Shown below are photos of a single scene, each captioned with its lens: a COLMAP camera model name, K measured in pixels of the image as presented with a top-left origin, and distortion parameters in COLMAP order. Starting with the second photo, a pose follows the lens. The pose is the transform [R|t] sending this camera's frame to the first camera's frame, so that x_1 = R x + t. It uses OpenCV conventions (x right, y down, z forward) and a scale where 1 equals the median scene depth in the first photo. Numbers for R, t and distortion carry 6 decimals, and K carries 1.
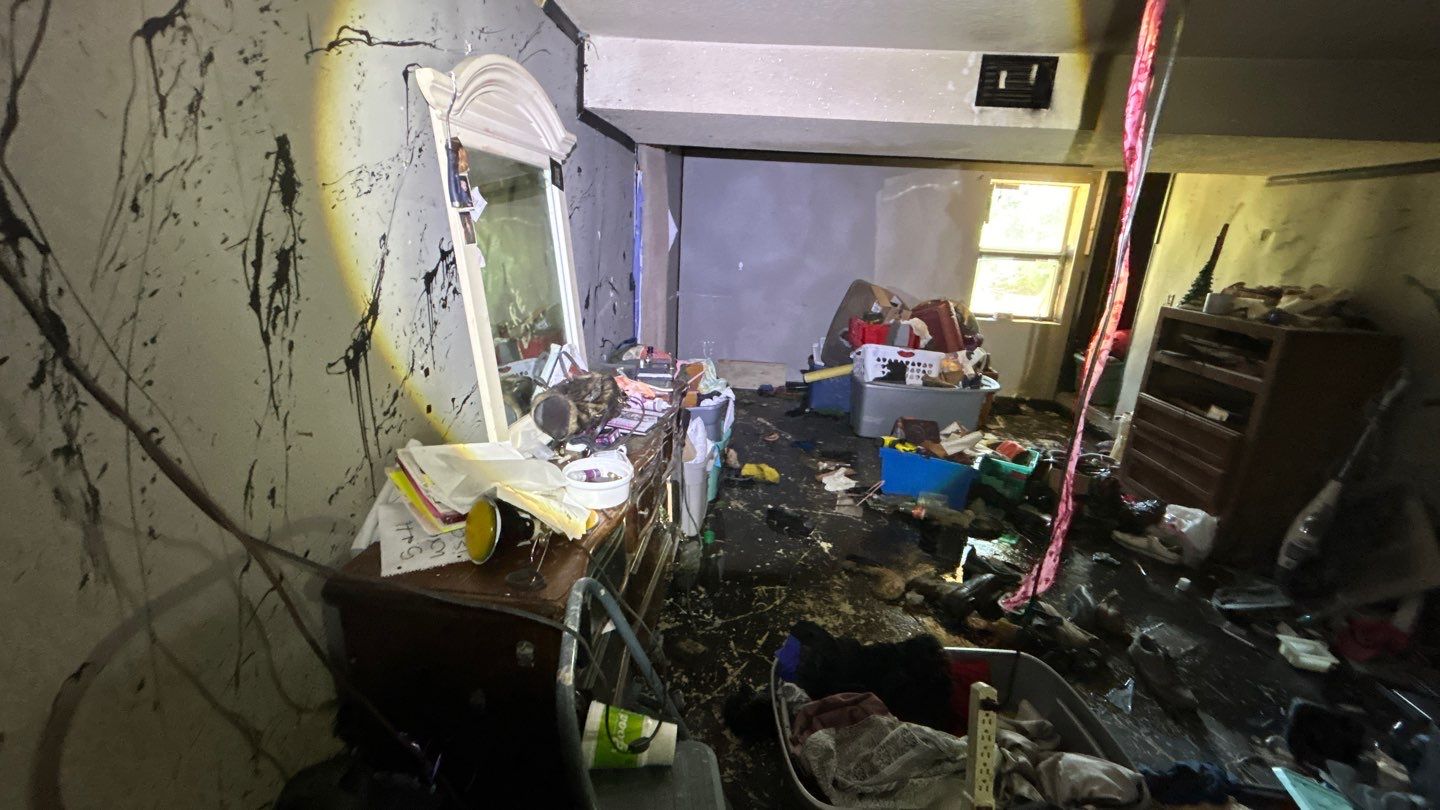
lens RADIAL K [[583.5, 0, 720.8], [0, 583.5, 407.5], [0, 0, 1]] dist [0.003764, 0.000247]
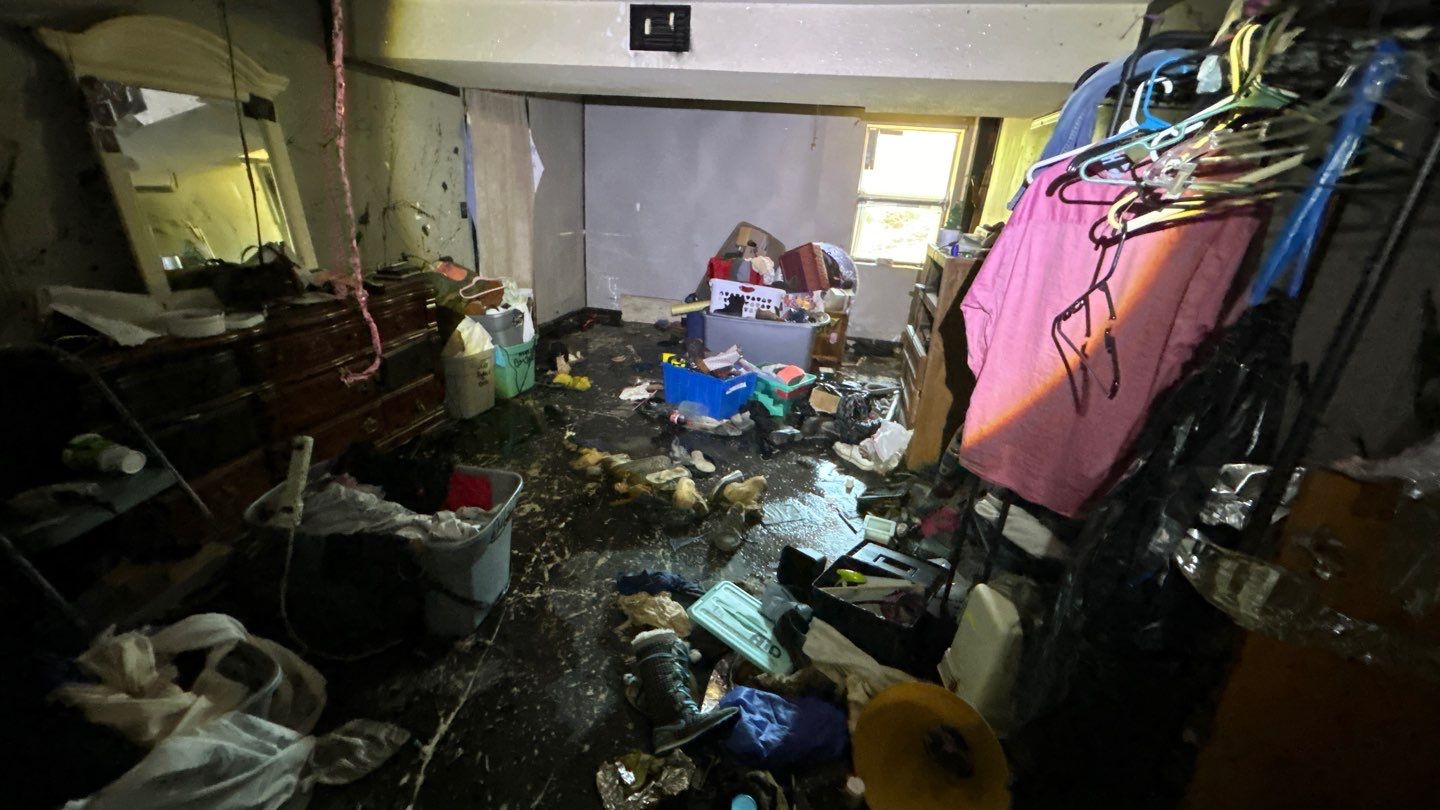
lens RADIAL K [[583.5, 0, 718.3], [0, 583.5, 402.9], [0, 0, 1]] dist [0.003764, 0.000247]
pose [[0.990248, 0.057925, -0.126700, 0.414108], [-0.050783, 0.996972, 0.058889, 0.057985], [0.129727, -0.051880, 0.990192, -0.090712]]
